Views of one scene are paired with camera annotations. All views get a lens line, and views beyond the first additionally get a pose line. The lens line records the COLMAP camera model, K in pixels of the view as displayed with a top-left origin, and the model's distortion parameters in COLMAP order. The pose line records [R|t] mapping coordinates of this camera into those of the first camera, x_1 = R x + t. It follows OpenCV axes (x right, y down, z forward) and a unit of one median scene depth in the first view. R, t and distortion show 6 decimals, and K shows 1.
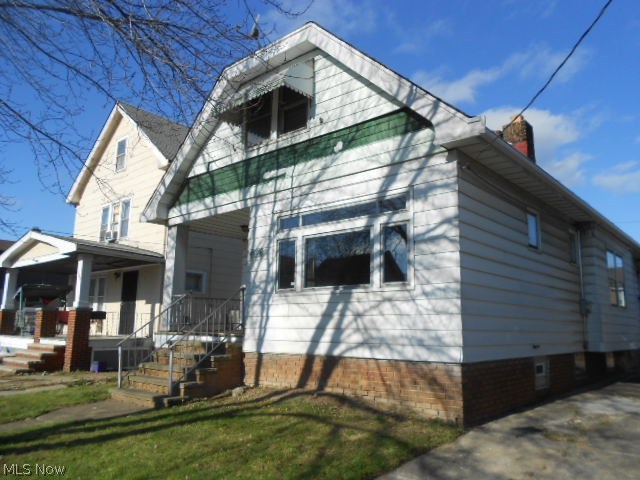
lens RADIAL K [[497.7, 0, 317.6], [0, 497.7, 249.0], [0, 0, 1]] dist [0.007508, -0.008709]
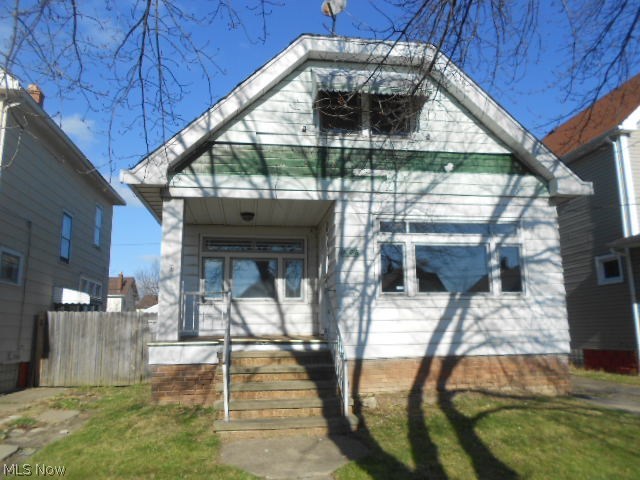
lens RADIAL K [[497.7, 0, 317.6], [0, 497.7, 249.0], [0, 0, 1]] dist [0.007508, -0.008709]
pose [[0.648338, 0.103215, 0.754324, -1.000979], [-0.100820, 0.993682, -0.049312, 0.062600], [-0.754648, -0.044080, 0.654648, 0.501209]]
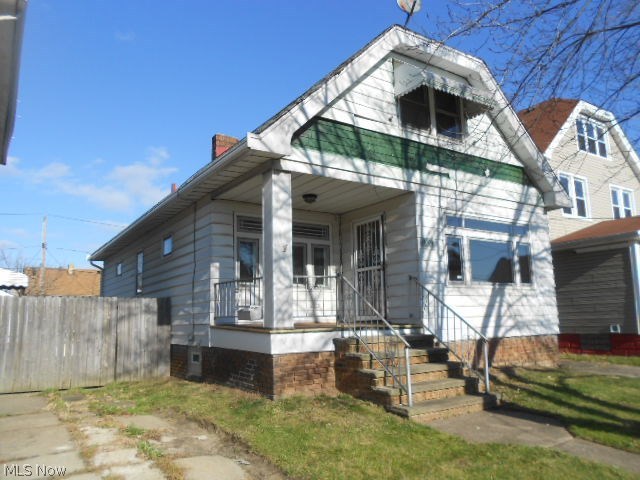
lens RADIAL K [[497.7, 0, 317.6], [0, 497.7, 249.0], [0, 0, 1]] dist [0.007508, -0.008709]
pose [[0.259562, 0.118404, 0.958441, -1.302489], [-0.129602, 0.987749, -0.086926, 0.157035], [-0.956991, -0.101653, 0.271727, 1.087094]]
